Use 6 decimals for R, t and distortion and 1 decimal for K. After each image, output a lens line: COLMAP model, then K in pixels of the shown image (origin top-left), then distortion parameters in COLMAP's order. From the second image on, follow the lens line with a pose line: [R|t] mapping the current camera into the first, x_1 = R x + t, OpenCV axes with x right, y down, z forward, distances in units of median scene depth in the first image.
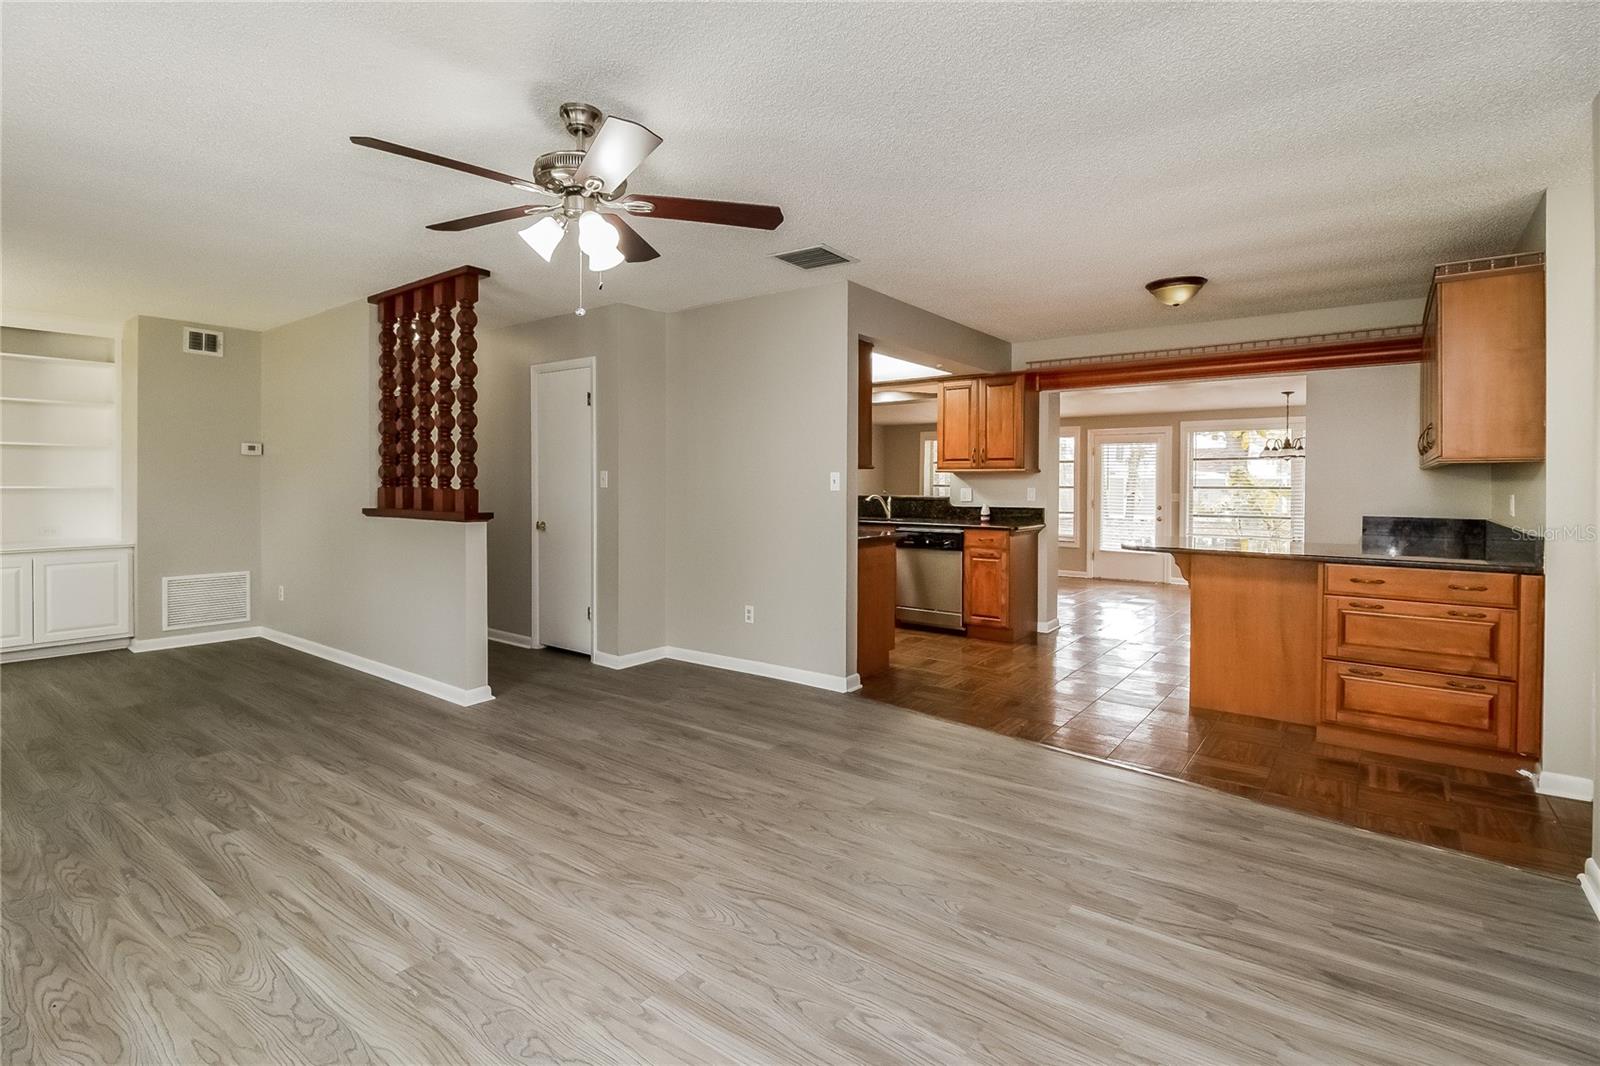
lens RADIAL K [[752.6, 0, 825.8], [0, 752.6, 486.2], [0, 0, 1]] dist [-0.004942, -0.001516]
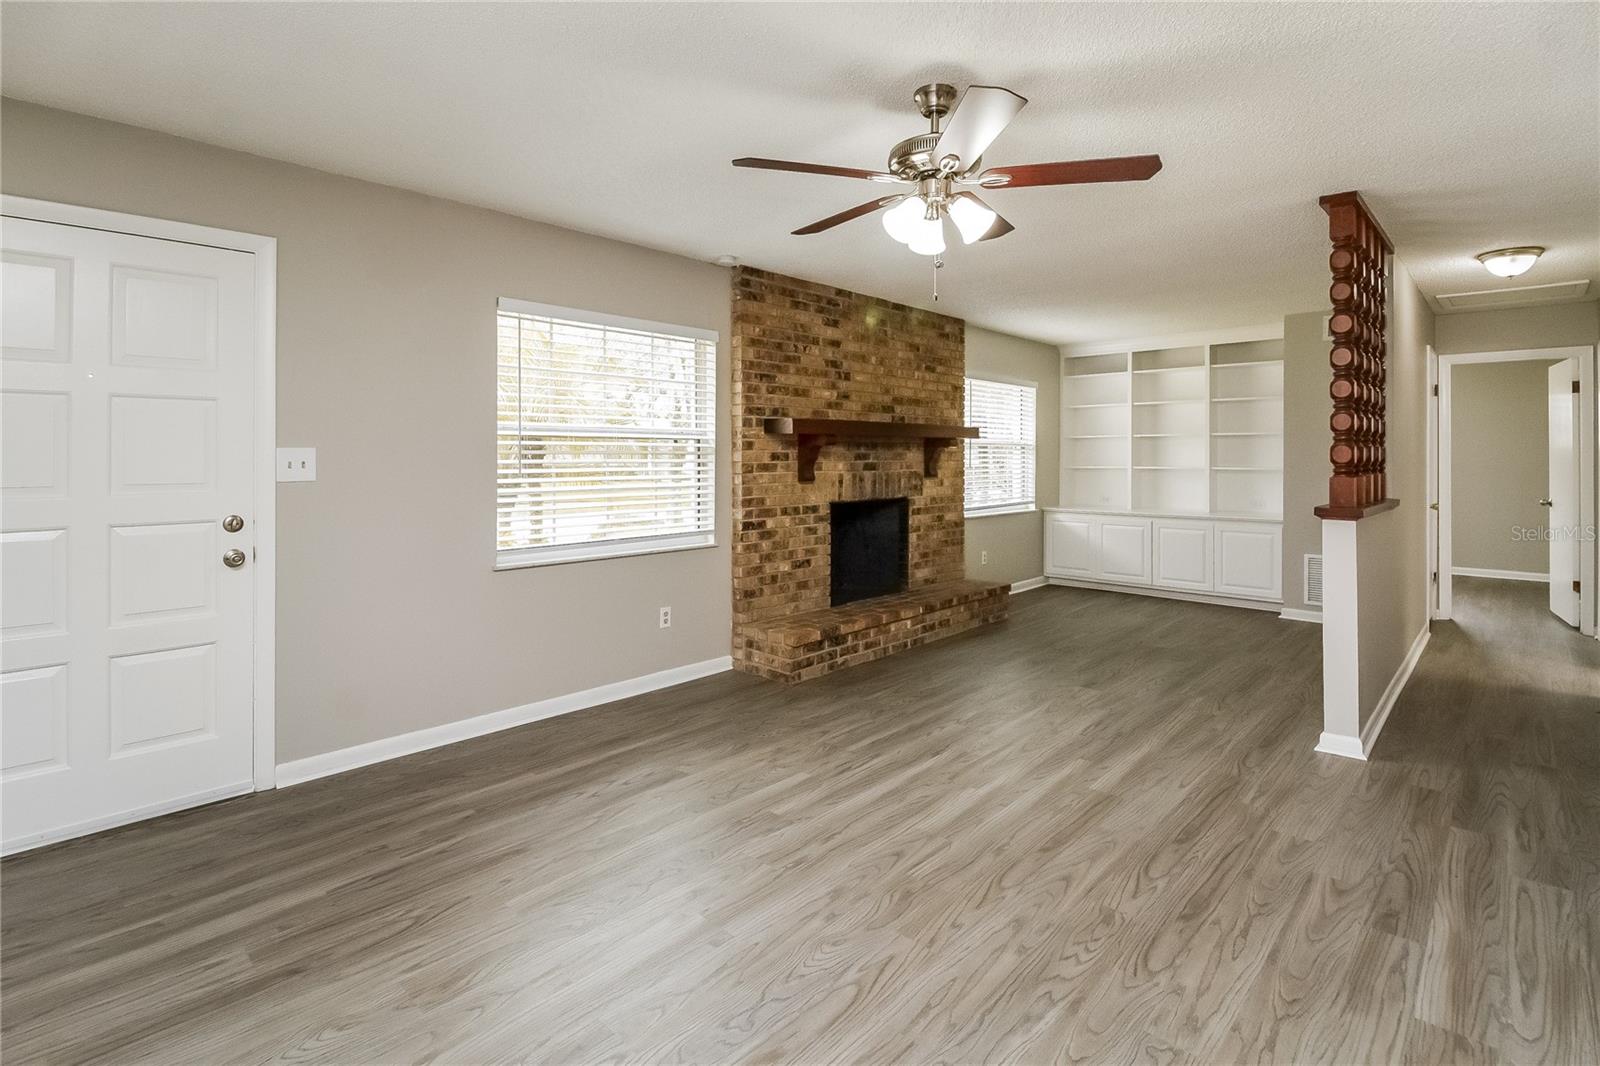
lens RADIAL K [[752.6, 0, 772.4], [0, 752.6, 461.8], [0, 0, 1]] dist [-0.004942, -0.001516]
pose [[-0.128987, 0.002411, -0.991643, 0.574869], [-0.009669, 0.999946, 0.003689, -0.013422], [0.991599, 0.010064, -0.128957, 0.804666]]
